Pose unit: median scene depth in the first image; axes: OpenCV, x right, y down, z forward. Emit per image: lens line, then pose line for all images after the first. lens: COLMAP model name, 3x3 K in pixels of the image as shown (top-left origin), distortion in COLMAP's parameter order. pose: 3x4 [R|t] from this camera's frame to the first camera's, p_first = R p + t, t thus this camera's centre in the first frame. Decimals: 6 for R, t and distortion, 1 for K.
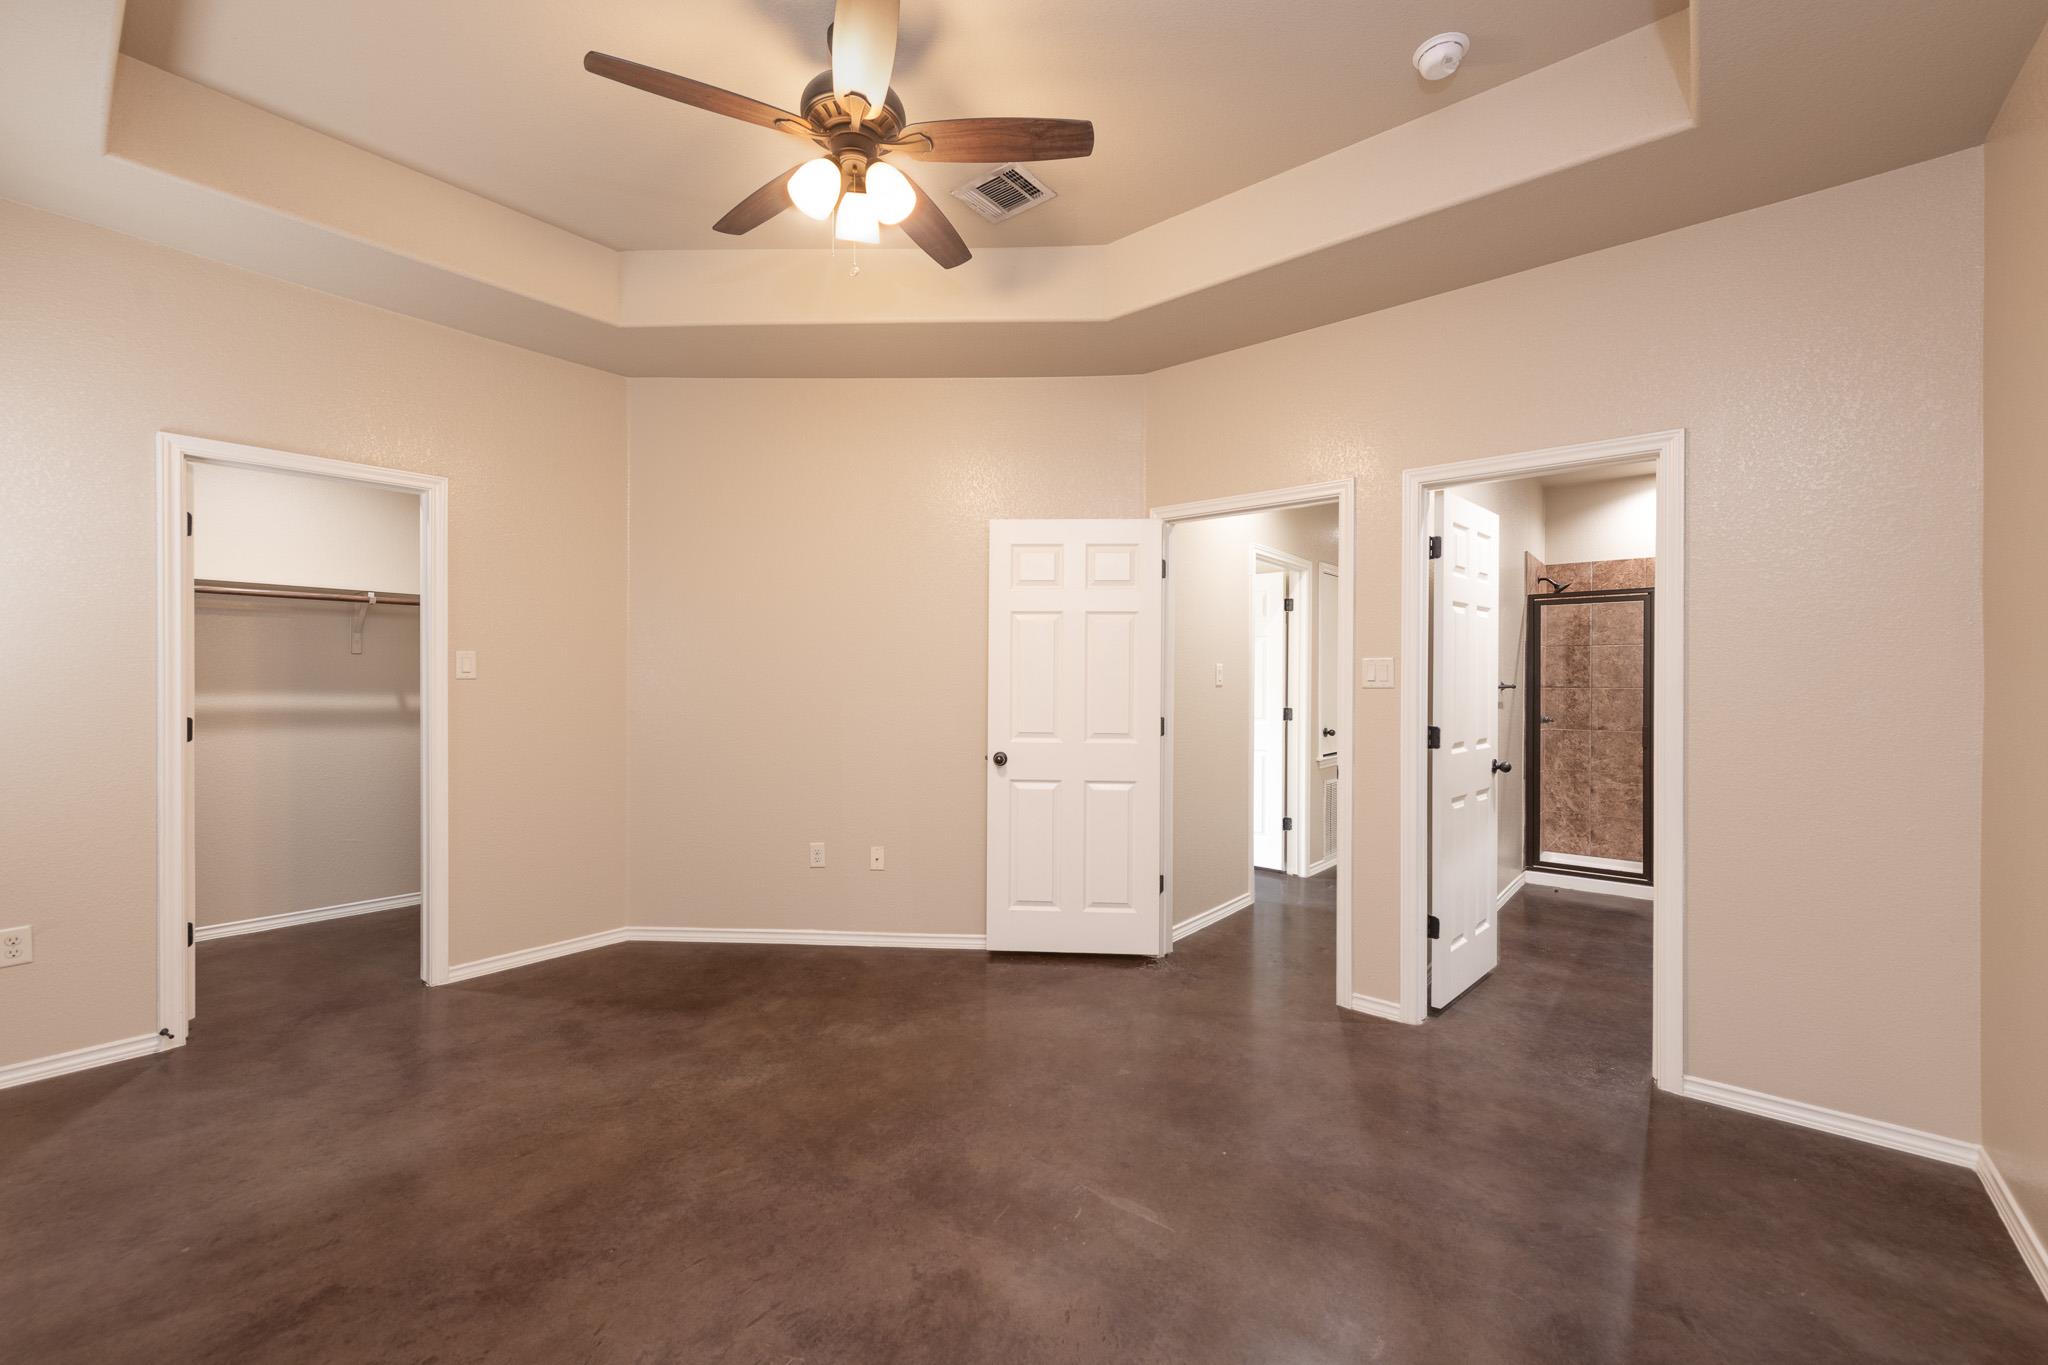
lens RADIAL K [[833.3, 0, 1024.0], [0, 833.3, 682.5], [0, 0, 1]] dist [0.009034, -0.000206]
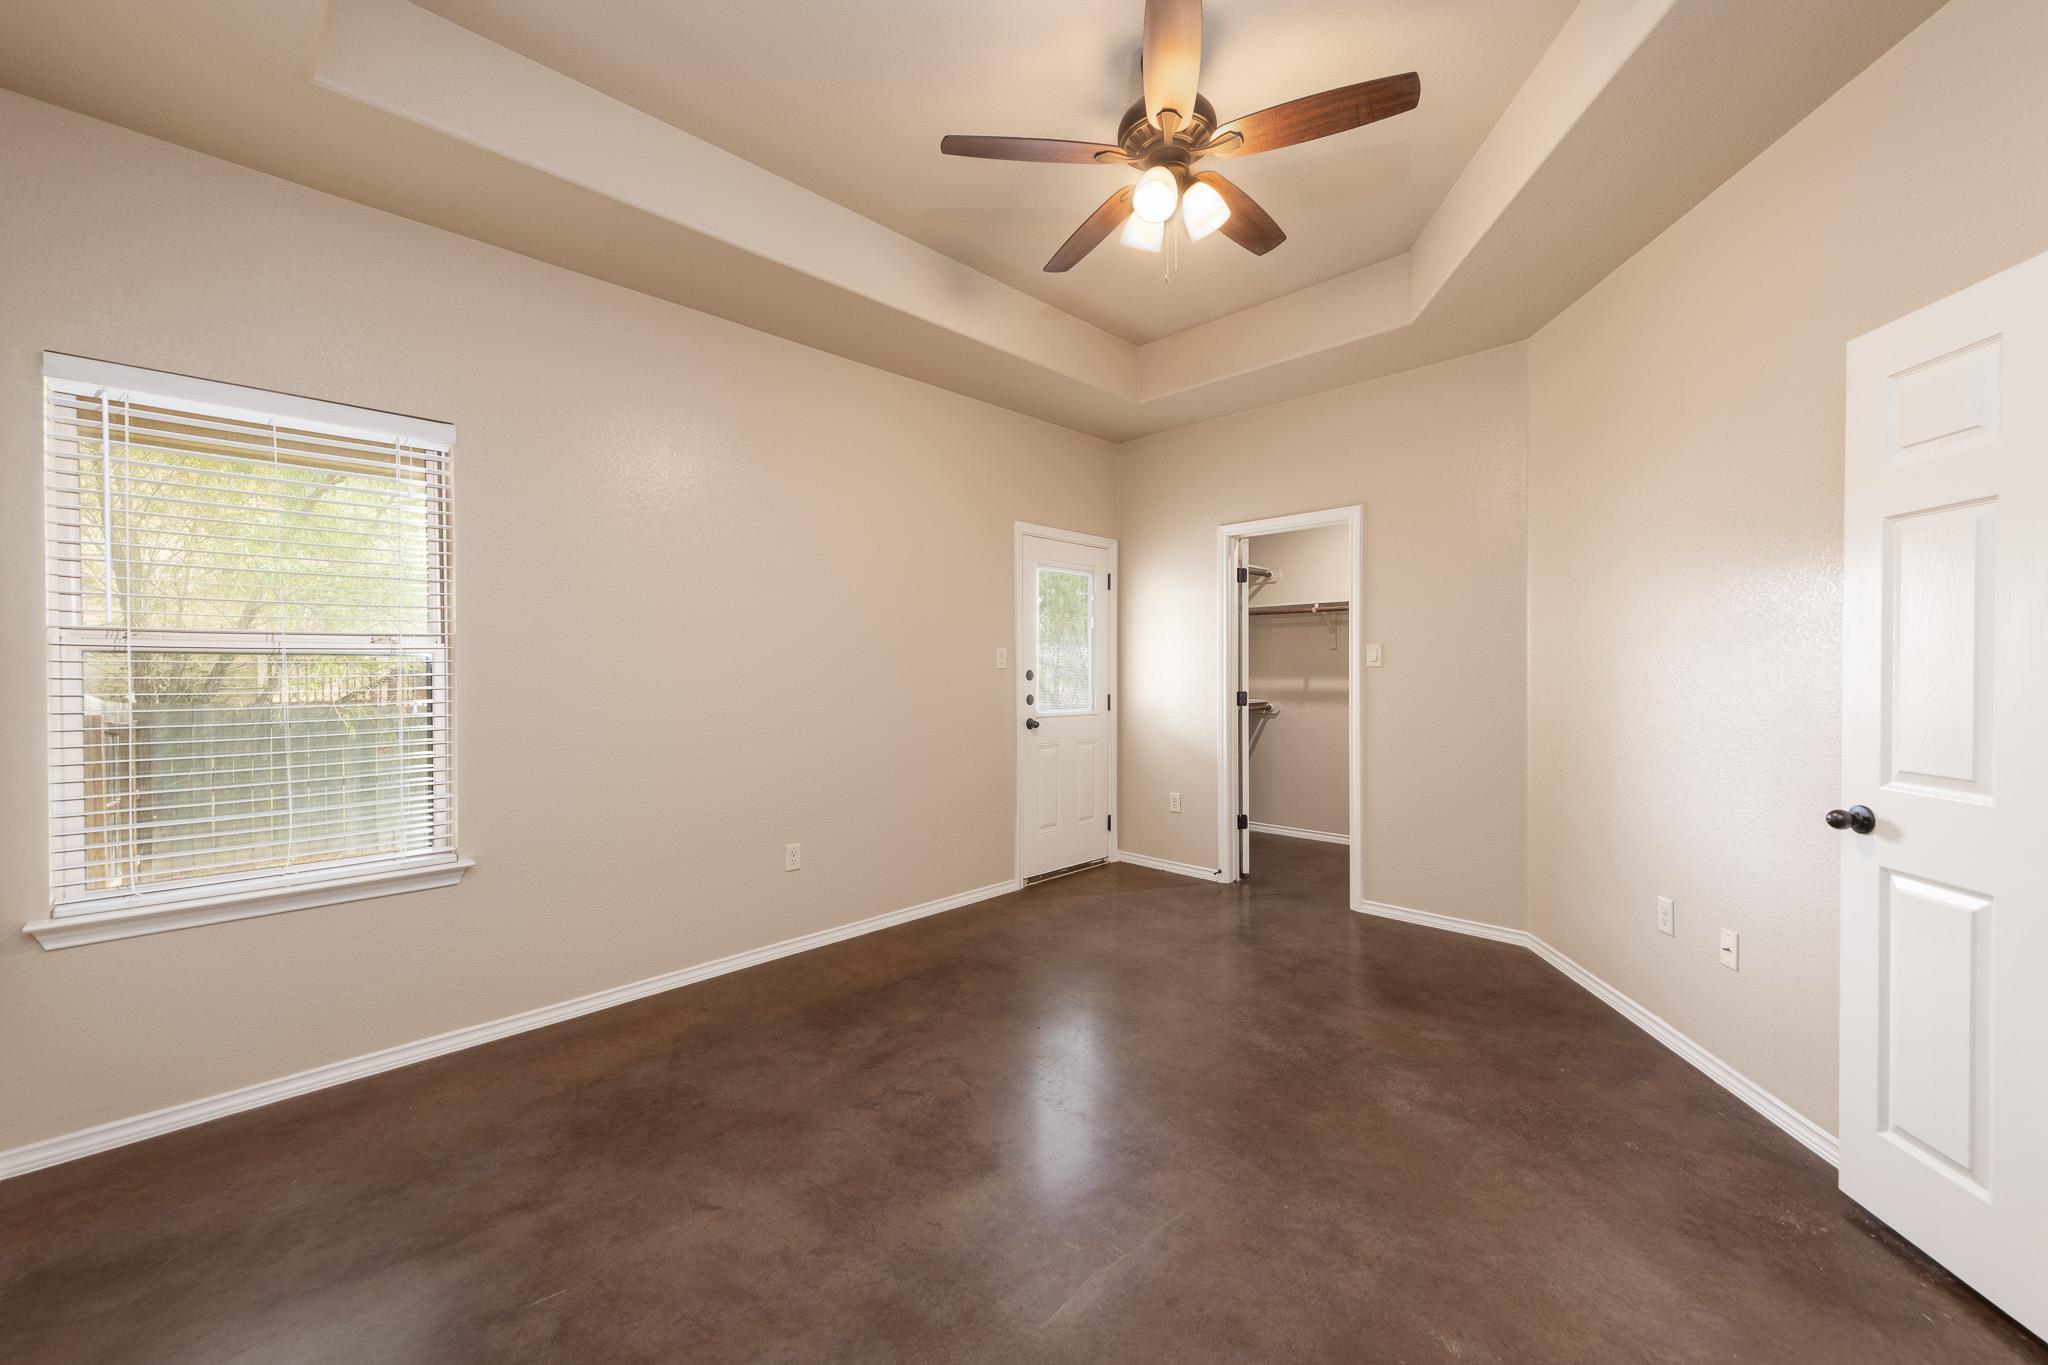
lens RADIAL K [[796.6, 0, 993.8], [0, 796.6, 686.2], [0, 0, 1]] dist [0.000234, 0.000061]
pose [[-0.108472, 0.015628, -0.993977, 0.604657], [-0.001859, 0.999871, 0.015924, 0.006701], [0.994098, 0.003575, -0.108429, 0.654473]]
